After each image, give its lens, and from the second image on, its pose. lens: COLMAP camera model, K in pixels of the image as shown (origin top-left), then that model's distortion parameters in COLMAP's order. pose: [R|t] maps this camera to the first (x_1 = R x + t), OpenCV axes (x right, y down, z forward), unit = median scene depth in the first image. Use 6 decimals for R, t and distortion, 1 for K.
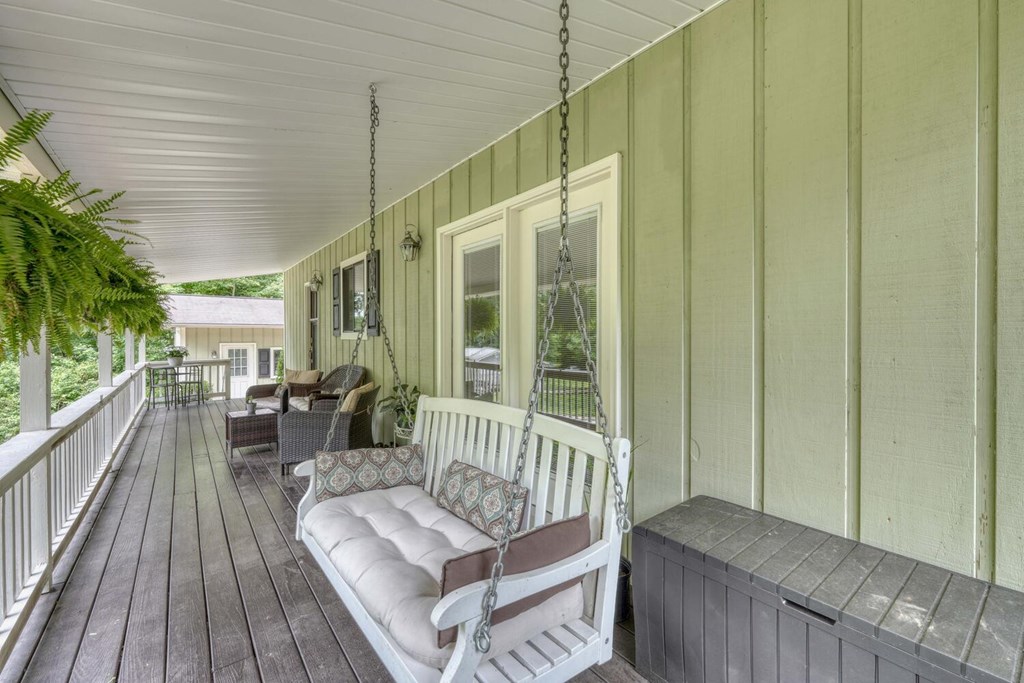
lens RADIAL K [[428.9, 0, 516.7], [0, 428.9, 334.4], [0, 0, 1]] dist [-0.003254, -0.000384]
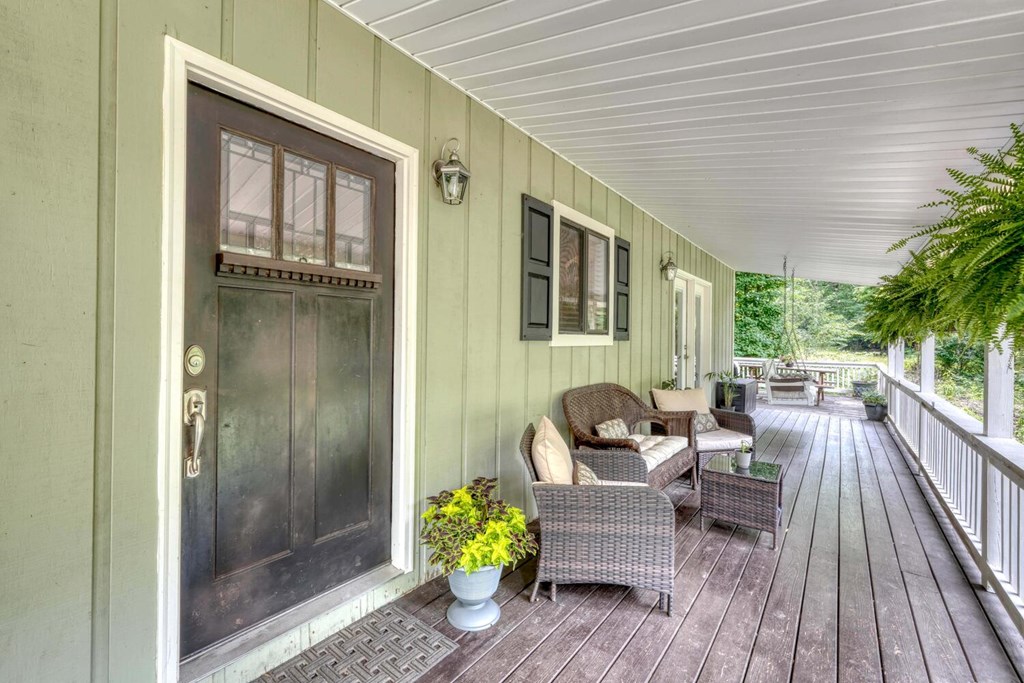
lens RADIAL K [[428.9, 0, 518.9], [0, 428.9, 340.8], [0, 0, 1]] dist [-0.003254, -0.000384]
pose [[-0.261244, -0.009432, 0.965227, -1.506167], [-0.011364, 0.999913, 0.006695, 0.001980], [-0.965206, -0.009220, -0.261328, 1.974861]]
